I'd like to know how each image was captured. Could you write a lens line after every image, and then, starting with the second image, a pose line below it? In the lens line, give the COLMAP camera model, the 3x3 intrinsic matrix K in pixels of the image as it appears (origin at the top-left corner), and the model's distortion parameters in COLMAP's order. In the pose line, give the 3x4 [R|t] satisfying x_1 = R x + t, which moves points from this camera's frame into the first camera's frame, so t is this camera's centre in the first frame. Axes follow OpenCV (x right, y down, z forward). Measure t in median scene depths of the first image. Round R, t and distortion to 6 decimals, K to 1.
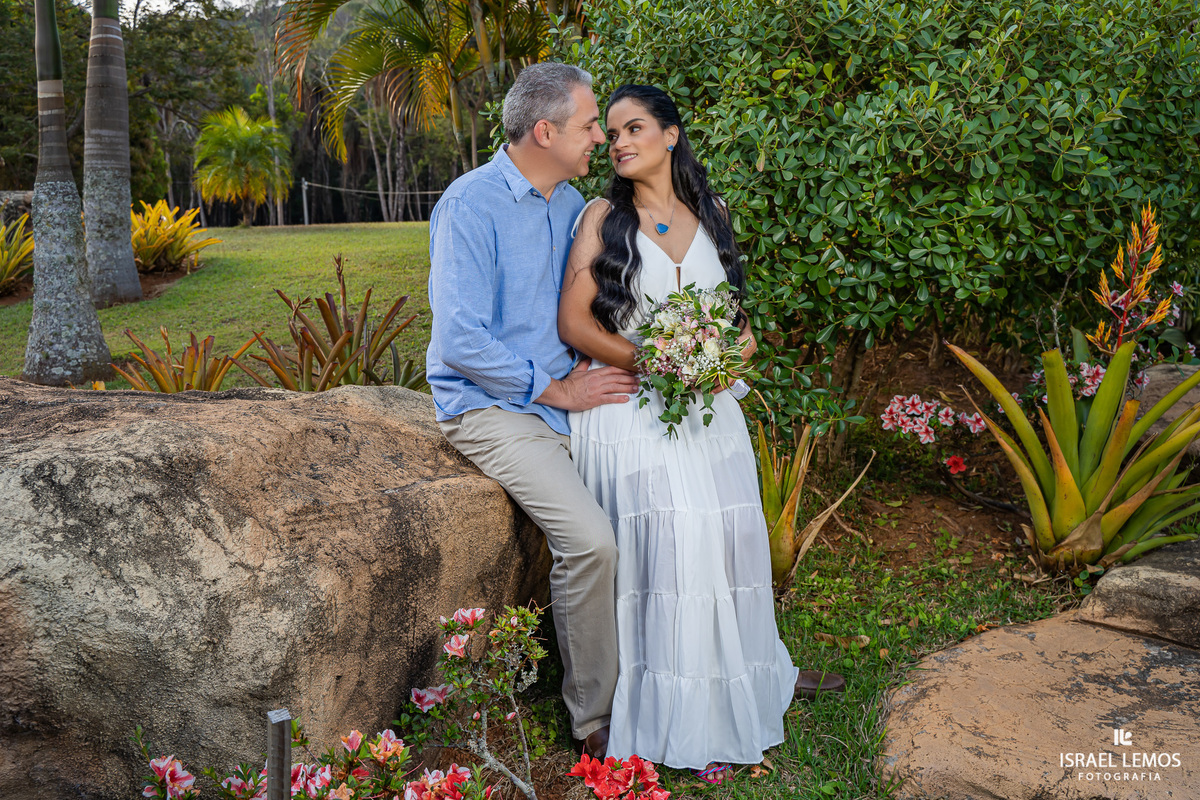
lens RADIAL K [[1024.4, 0, 583.2], [0, 1024.4, 396.9], [0, 0, 1]] dist [-0.118680, 0.099310]
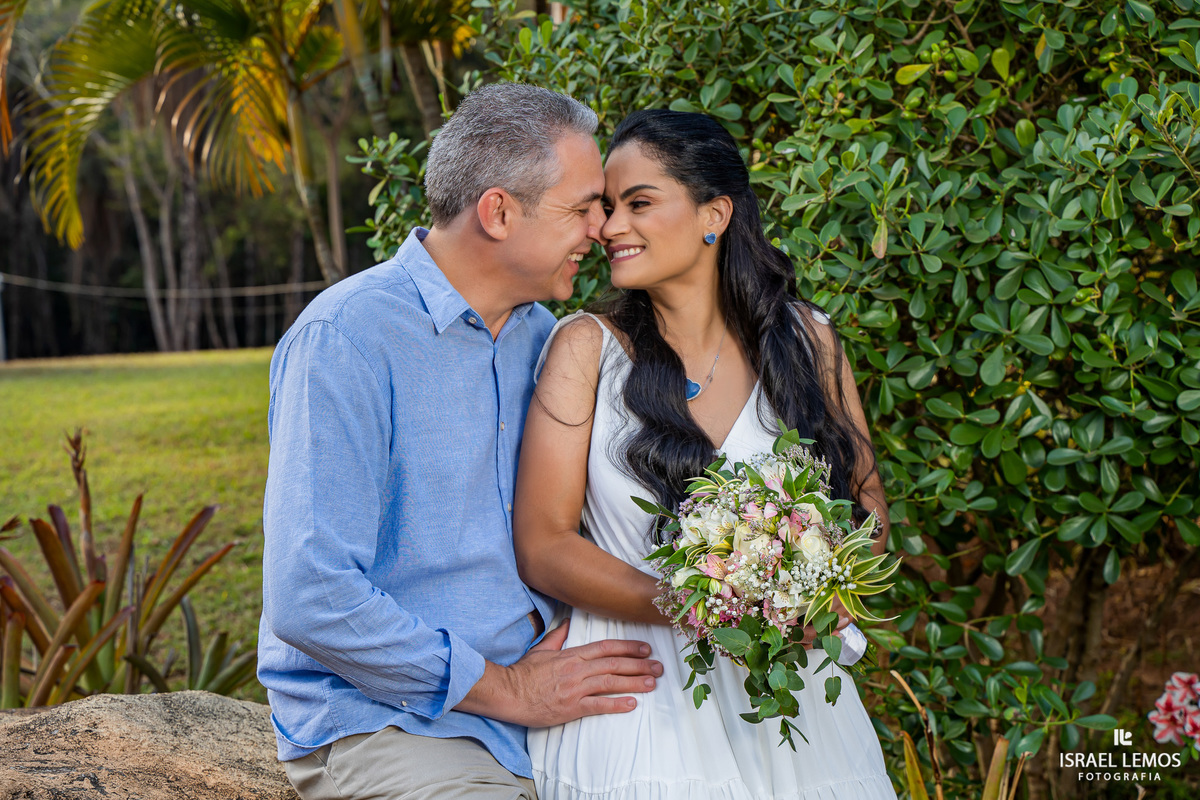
lens RADIAL K [[1994.0, 0, 600.0], [0, 1994.0, 400.0], [0, 0, 1]] dist [0.167421, 0.264692]
pose [[0.999137, -0.033987, 0.023893, 0.000005], [0.036946, 0.989903, -0.136846, -0.009416], [-0.019001, 0.137611, 0.990304, -0.026728]]
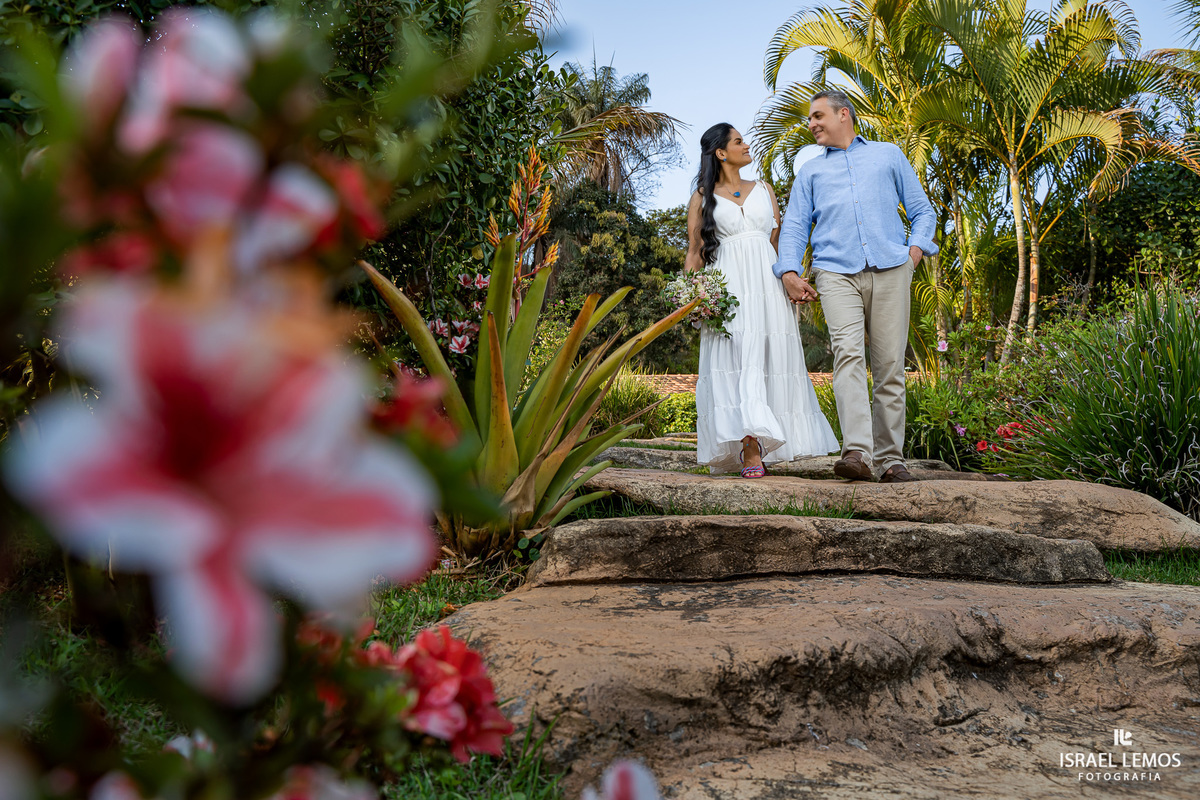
lens RADIAL K [[996.4, 0, 600.0], [0, 996.4, 400.0], [0, 0, 1]] dist [-0.110025, 0.053454]
pose [[0.611996, 0.073149, 0.787471, -0.120161], [0.152357, 0.966157, -0.208154, 0.235840], [-0.776047, 0.247366, 0.580139, 0.418153]]
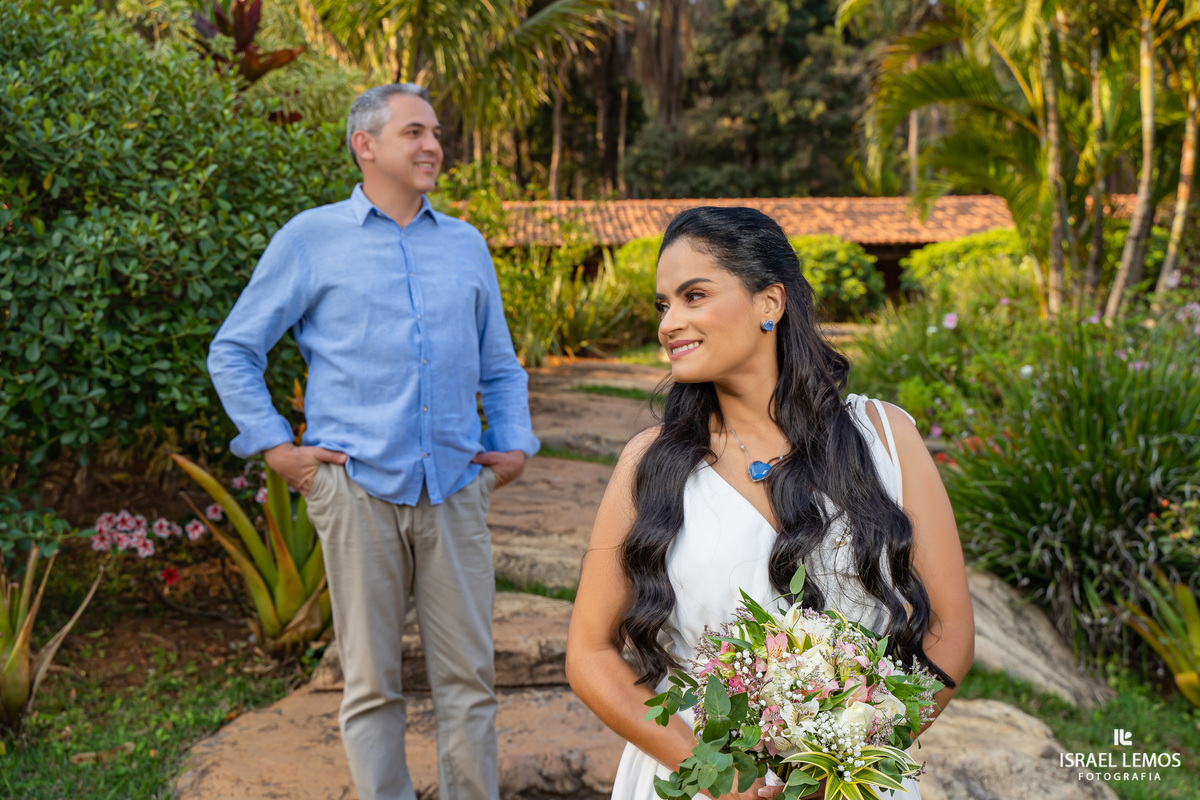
lens RADIAL K [[1372.2, 0, 600.0], [0, 1372.2, 400.0], [0, 0, 1]] dist [-0.010440, 0.155204]
pose [[0.710557, -0.036231, 0.702706, -0.314308], [0.117321, 0.990794, -0.067546, 0.039958], [-0.693790, 0.130437, 0.708267, -0.322087]]
